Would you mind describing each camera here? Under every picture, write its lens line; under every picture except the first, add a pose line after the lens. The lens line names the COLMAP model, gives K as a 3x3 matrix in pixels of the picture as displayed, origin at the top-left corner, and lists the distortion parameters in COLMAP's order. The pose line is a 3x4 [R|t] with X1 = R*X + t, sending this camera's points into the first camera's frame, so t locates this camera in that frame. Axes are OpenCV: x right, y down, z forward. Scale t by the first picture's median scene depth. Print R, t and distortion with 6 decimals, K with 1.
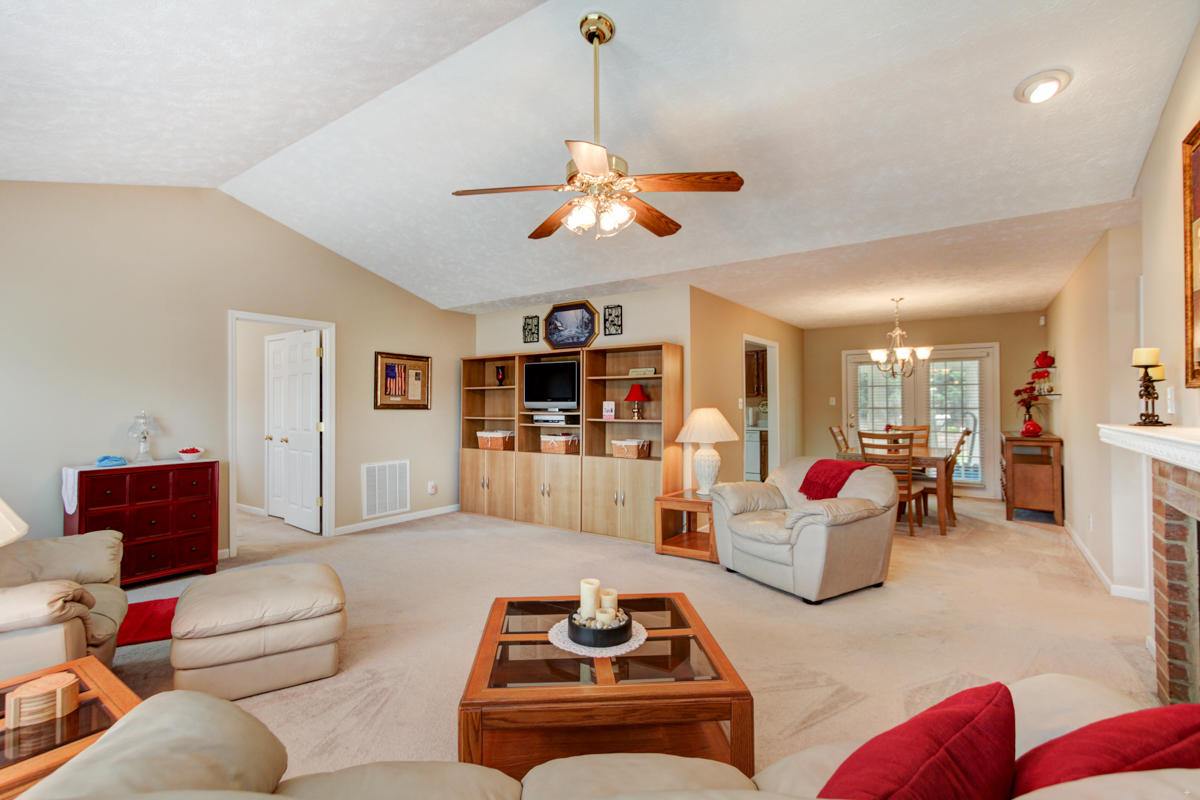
lens RADIAL K [[544.3, 0, 606.5], [0, 544.3, 395.3], [0, 0, 1]] dist [0.002210, 0.000552]
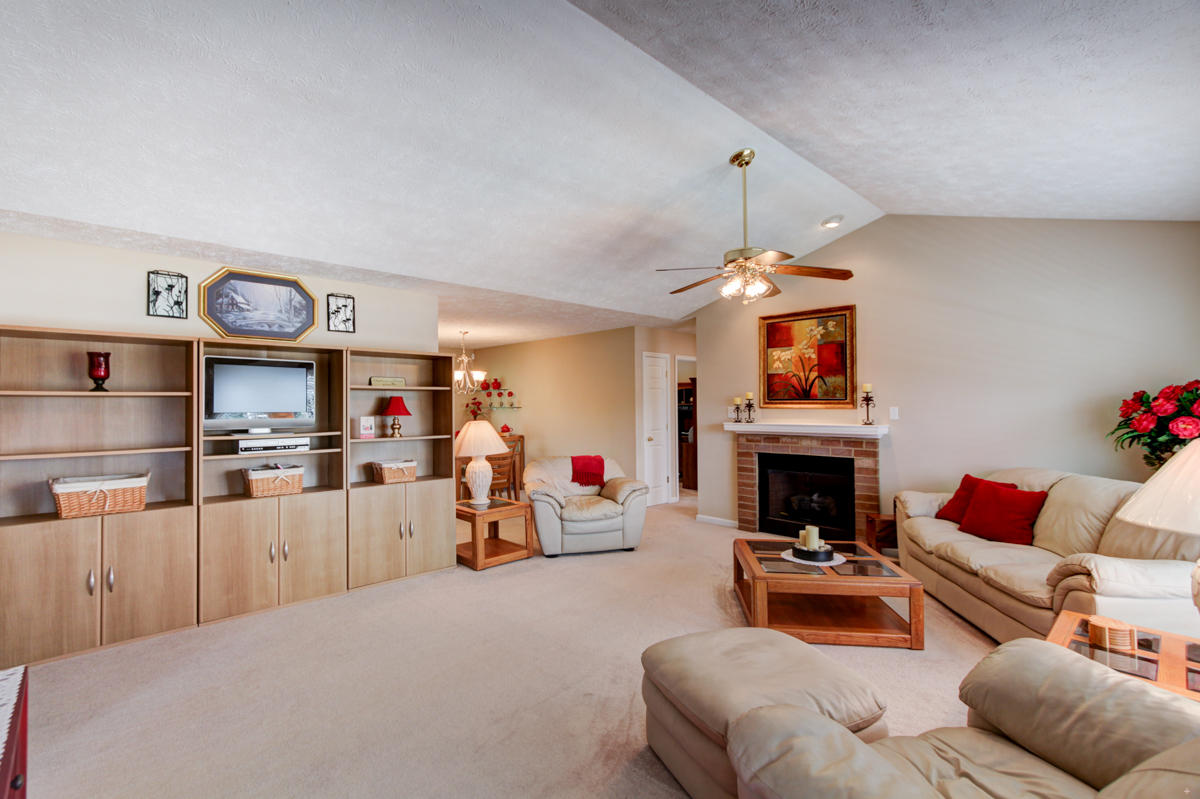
lens RADIAL K [[544.3, 0, 606.7], [0, 544.3, 400.9], [0, 0, 1]] dist [0.002210, 0.000552]
pose [[0.202862, 0.021185, 0.978978, -0.660973], [0.000794, 0.999762, -0.021799, 0.004929], [-0.979207, 0.005199, 0.202797, 0.458229]]
